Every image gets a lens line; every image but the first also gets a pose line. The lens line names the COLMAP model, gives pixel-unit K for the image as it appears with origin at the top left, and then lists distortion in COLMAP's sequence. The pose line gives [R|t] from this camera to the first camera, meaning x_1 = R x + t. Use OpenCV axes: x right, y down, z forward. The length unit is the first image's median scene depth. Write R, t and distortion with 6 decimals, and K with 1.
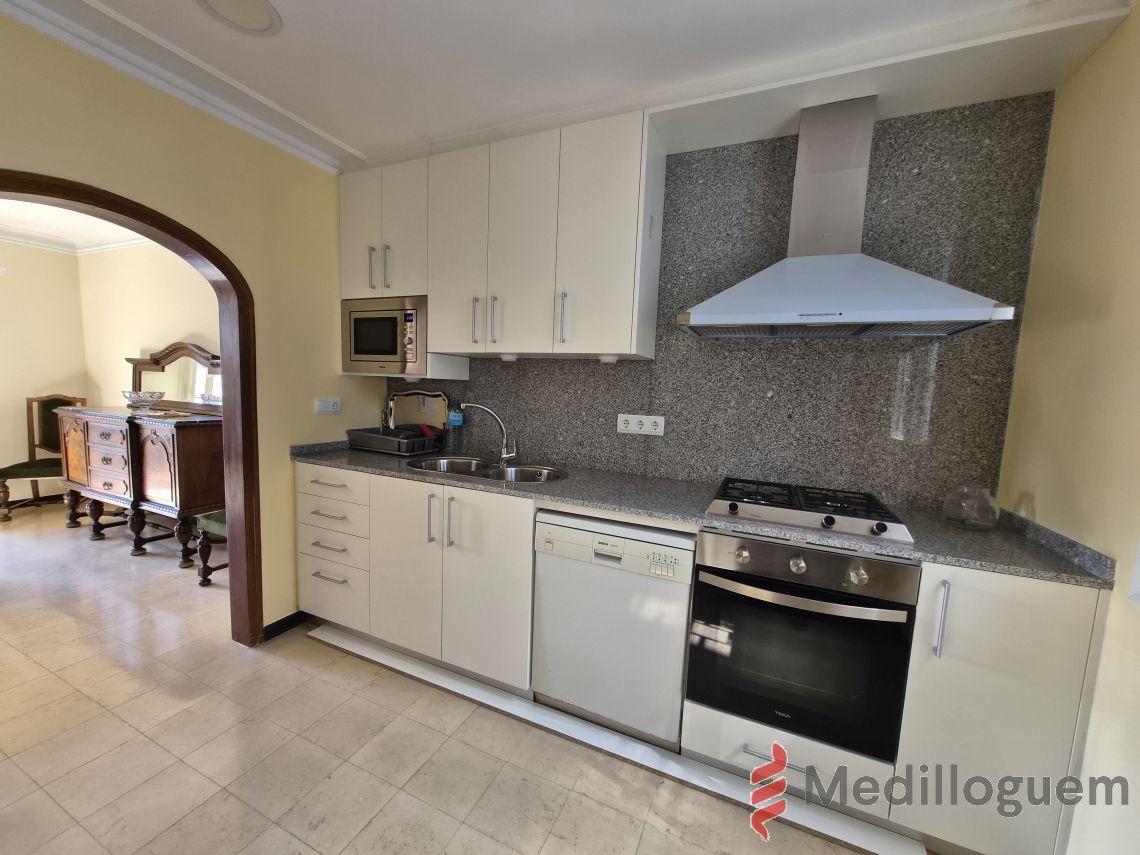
lens RADIAL K [[449.7, 0, 565.8], [0, 449.7, 433.1], [0, 0, 1]] dist [-0.000007, -0.000227]
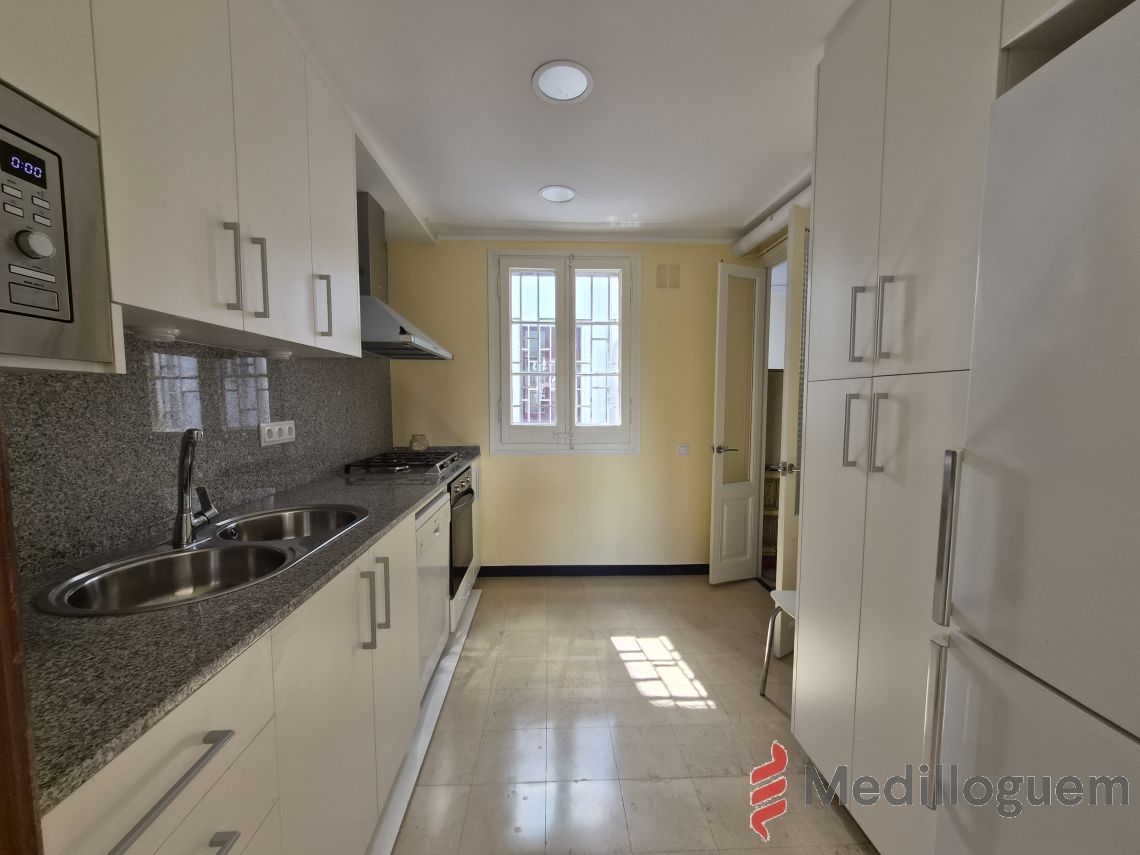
lens RADIAL K [[449.7, 0, 569.9], [0, 449.7, 431.4], [0, 0, 1]] dist [-0.000007, -0.000227]
pose [[-0.454665, -0.103858, 0.884587, -1.185474], [0.069161, 0.986062, 0.151320, -0.158401], [-0.887973, 0.129979, -0.441145, 1.252713]]
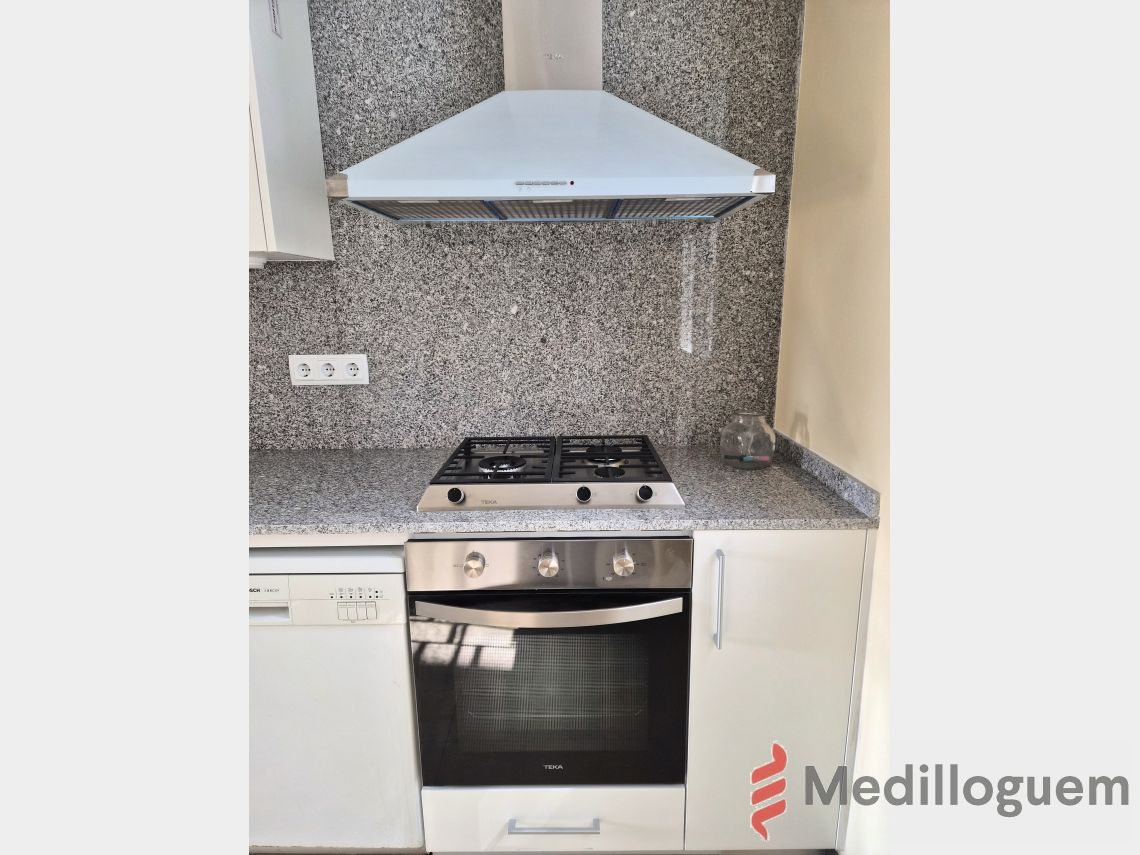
lens RADIAL K [[594.5, 0, 569.1], [0, 594.5, 436.2], [0, 0, 1]] dist [0.033784, -0.009011]
pose [[0.909418, -0.142828, 0.390587, 0.186194], [0.093237, 0.985291, 0.143209, -0.022482], [-0.405296, -0.093819, 0.909358, 0.154719]]
